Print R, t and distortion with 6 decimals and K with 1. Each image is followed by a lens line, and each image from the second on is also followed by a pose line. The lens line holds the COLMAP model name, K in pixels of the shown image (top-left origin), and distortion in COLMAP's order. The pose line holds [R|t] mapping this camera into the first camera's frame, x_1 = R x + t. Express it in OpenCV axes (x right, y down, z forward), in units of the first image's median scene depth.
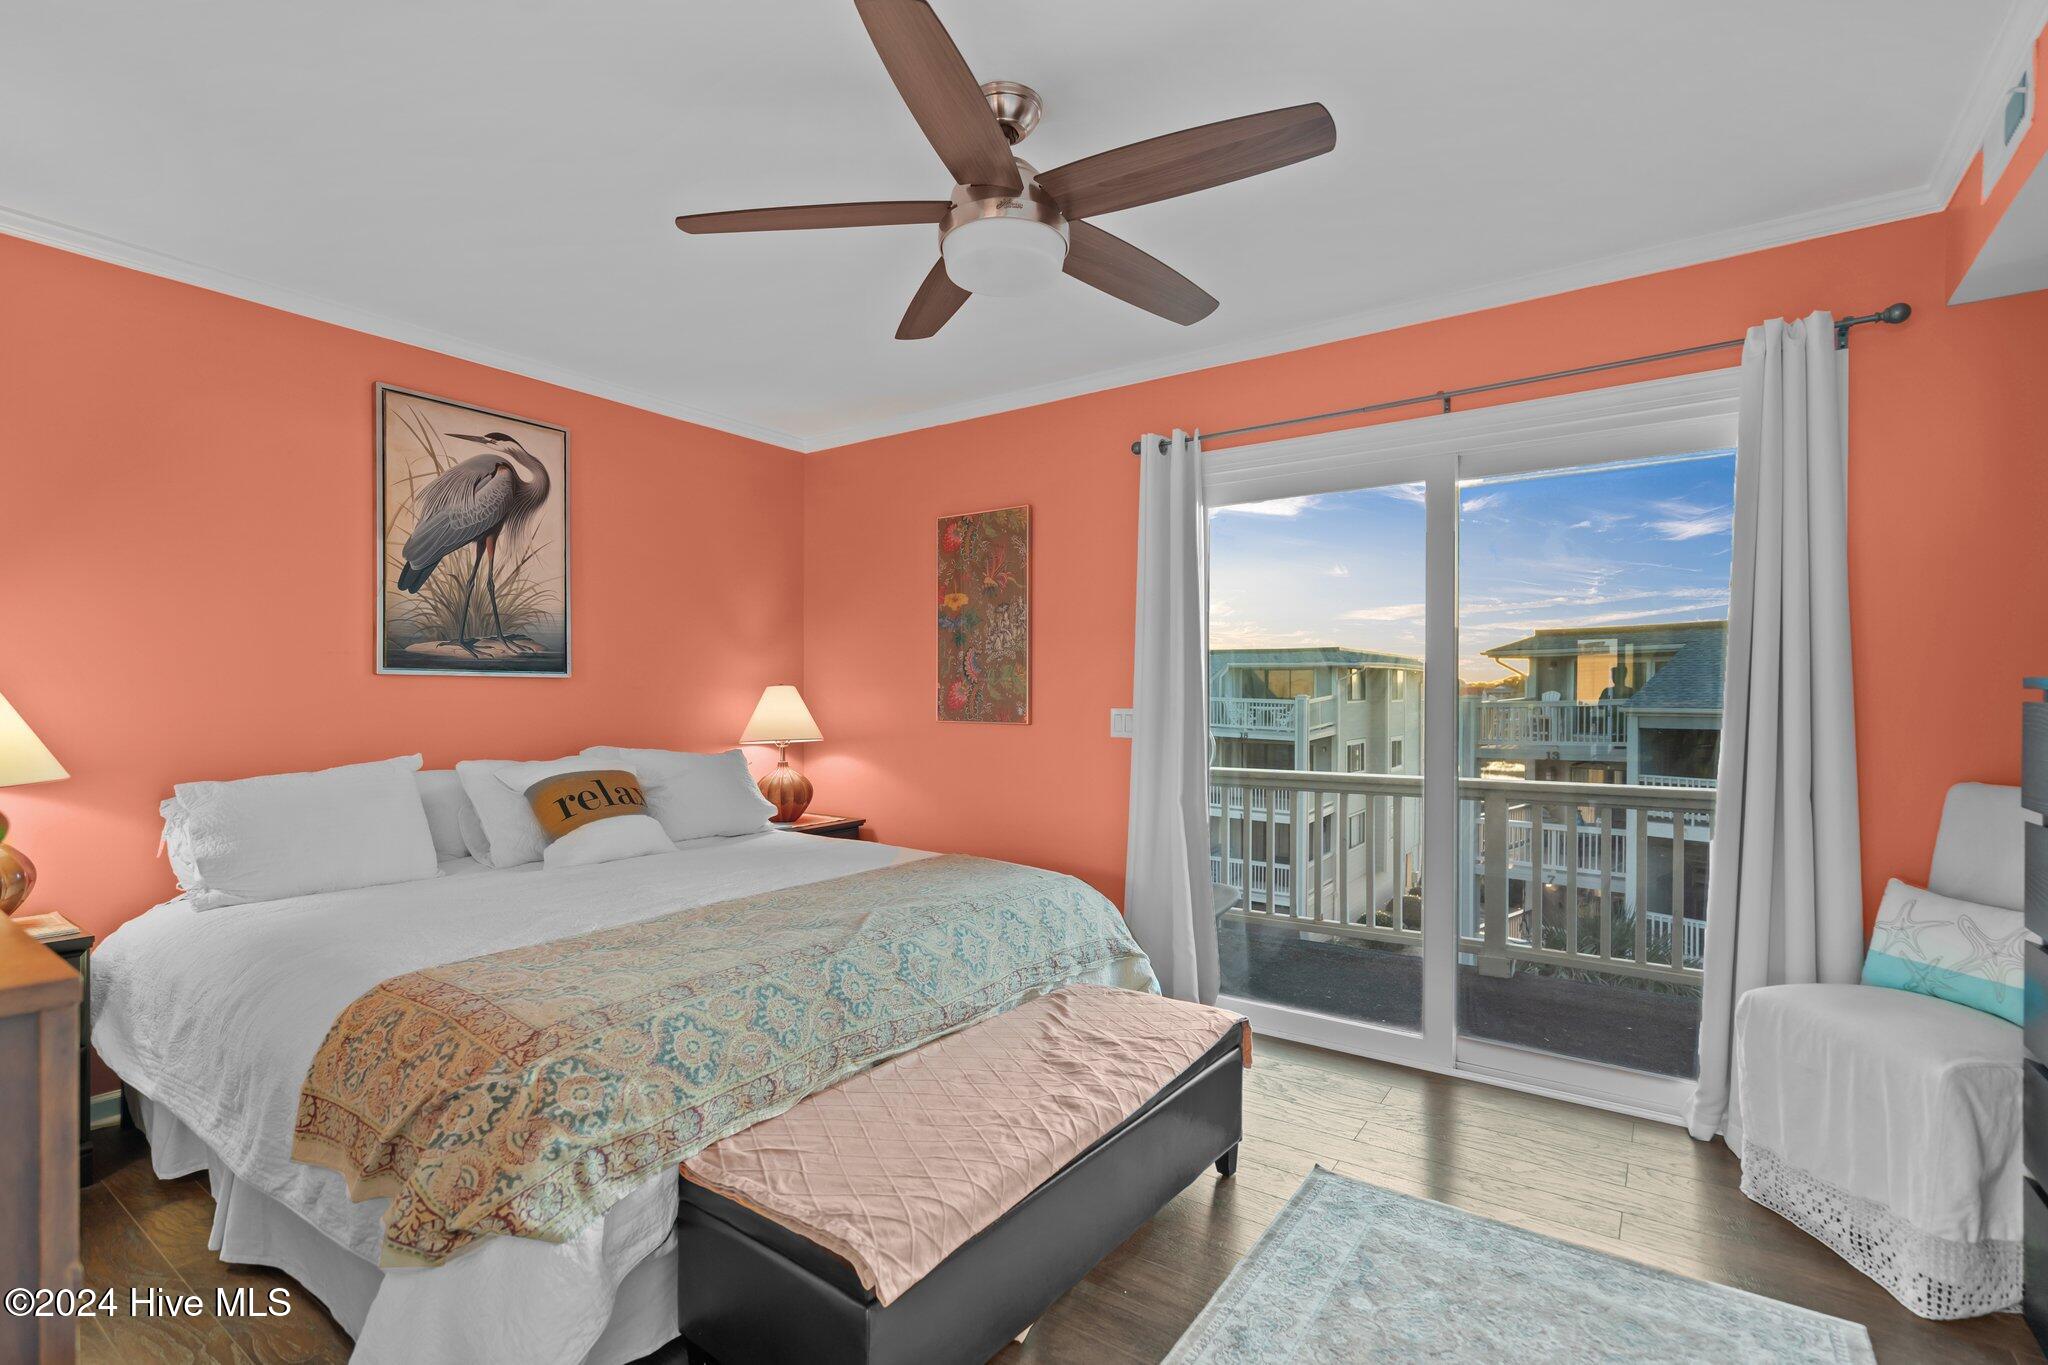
lens RADIAL K [[943.1, 0, 1010.5], [0, 943.1, 689.9], [0, 0, 1]] dist [0.000777, -0.000041]
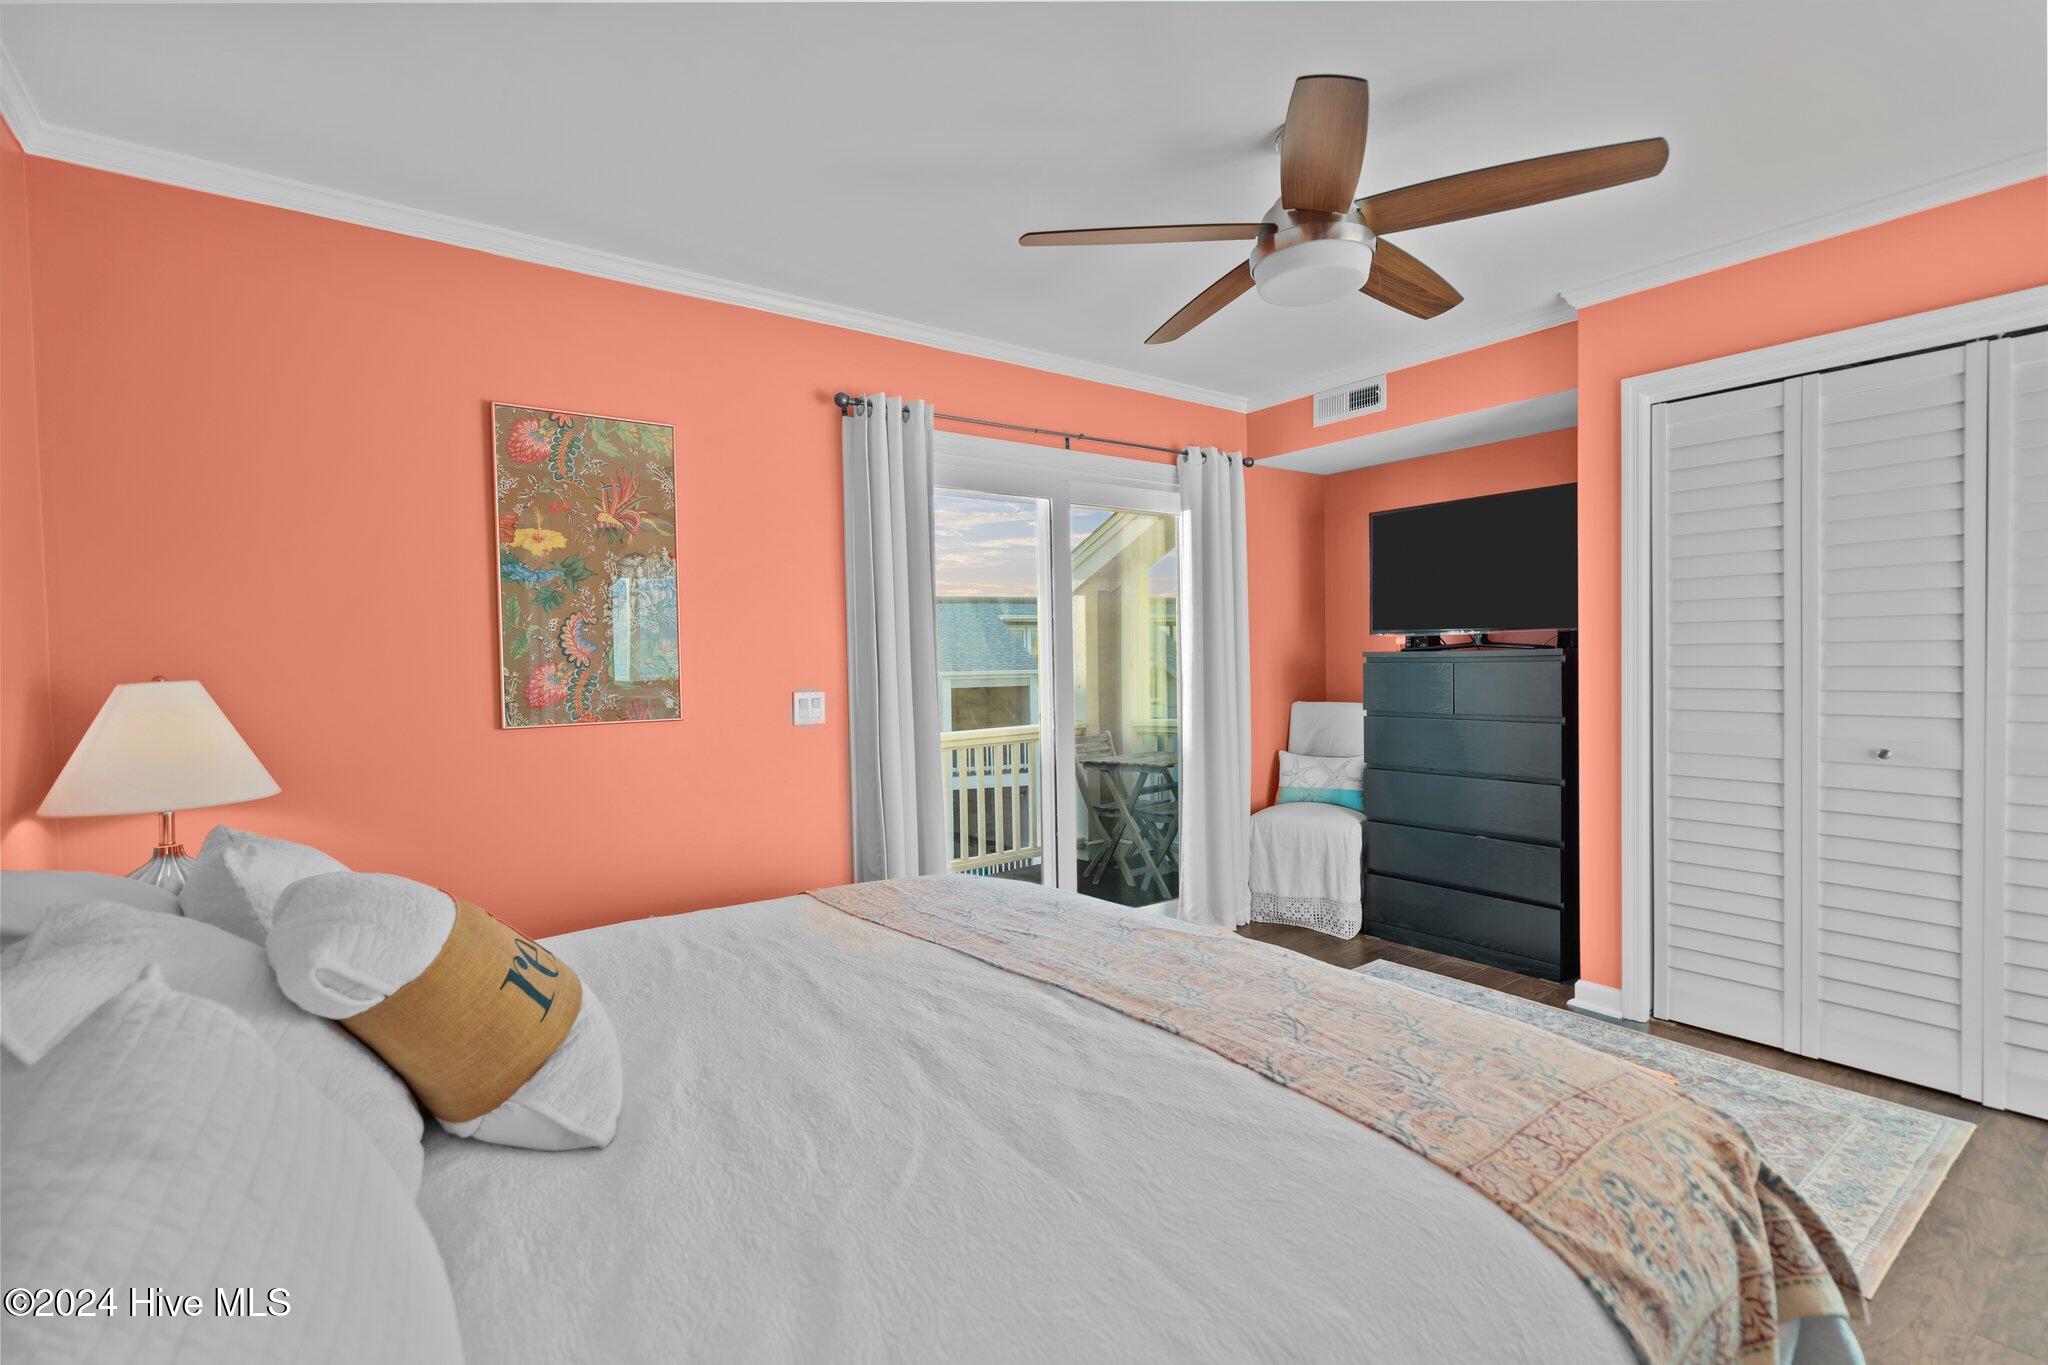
lens RADIAL K [[922.7, 0, 1024.0], [0, 922.7, 682.5], [0, 0, 1]] dist [0.000371, 0.000143]
pose [[0.301520, -0.037998, 0.952702, -0.585723], [0.016759, 0.999262, 0.034551, -0.013604], [-0.953312, 0.005549, 0.301935, 0.509480]]
